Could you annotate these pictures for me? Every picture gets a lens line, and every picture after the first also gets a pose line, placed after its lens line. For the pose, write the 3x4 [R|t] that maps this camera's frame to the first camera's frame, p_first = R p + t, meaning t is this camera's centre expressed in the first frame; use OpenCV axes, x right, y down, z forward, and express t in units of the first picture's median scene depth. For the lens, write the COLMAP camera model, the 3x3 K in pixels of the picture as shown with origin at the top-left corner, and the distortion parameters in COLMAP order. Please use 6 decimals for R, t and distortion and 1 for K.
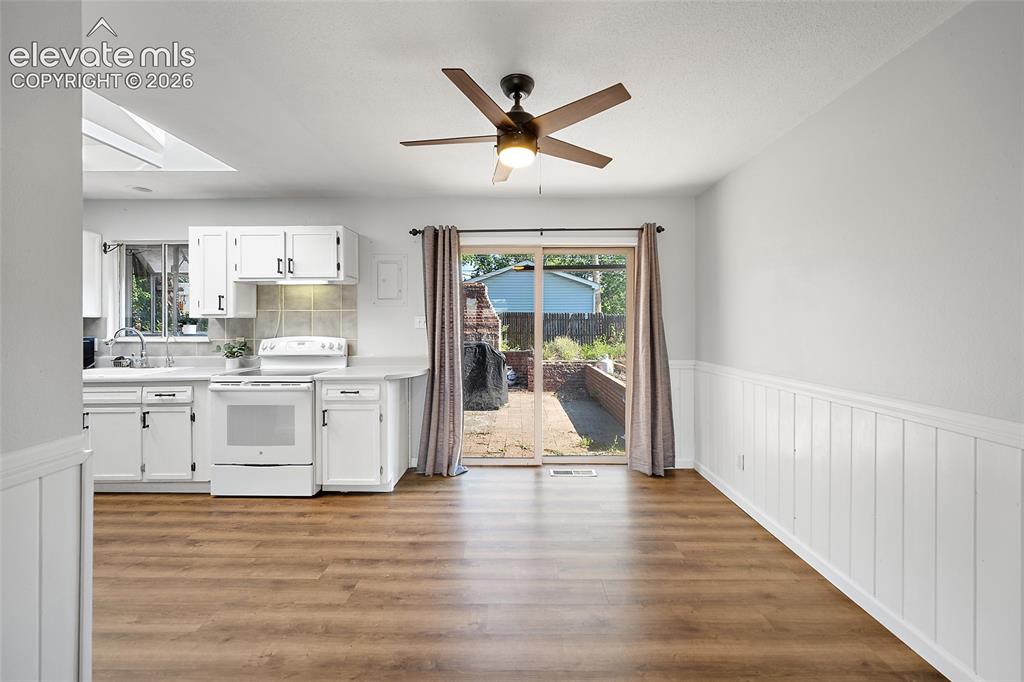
lens RADIAL K [[405.3, 0, 512.5], [0, 405.3, 327.1], [0, 0, 1]] dist [-0.001477, 0.000086]
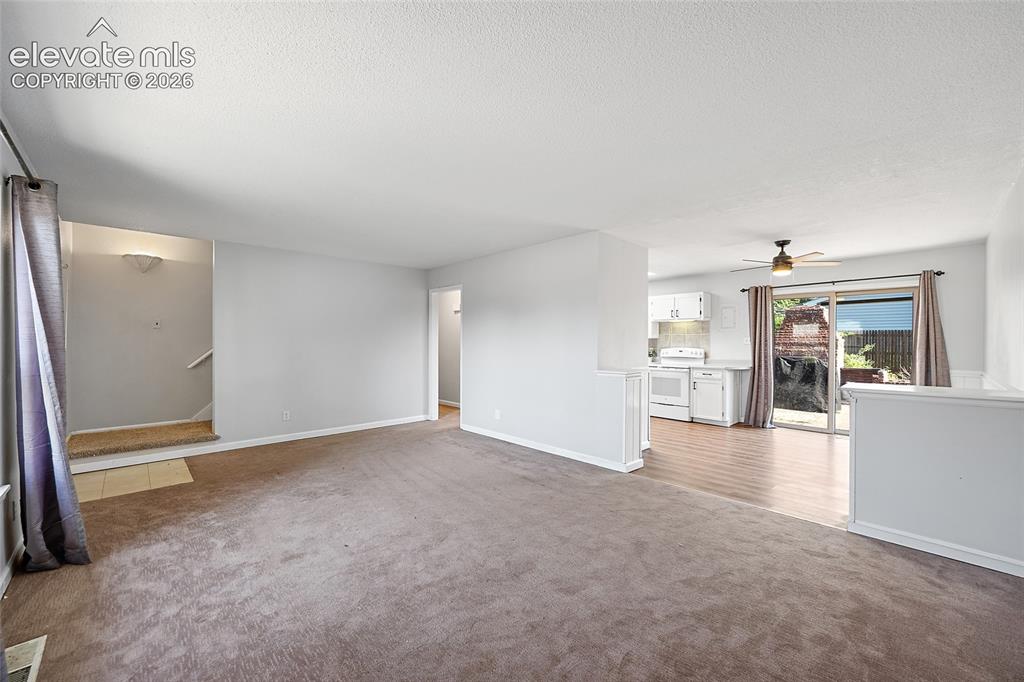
lens RADIAL K [[407.8, 0, 517.3], [0, 407.8, 338.1], [0, 0, 1]] dist [-0.002197, 0.000092]
pose [[0.706096, -0.001391, -0.708115, 0.335304], [-0.011828, 0.999835, -0.013758, 0.012944], [0.708017, 0.018090, 0.705963, -0.998593]]
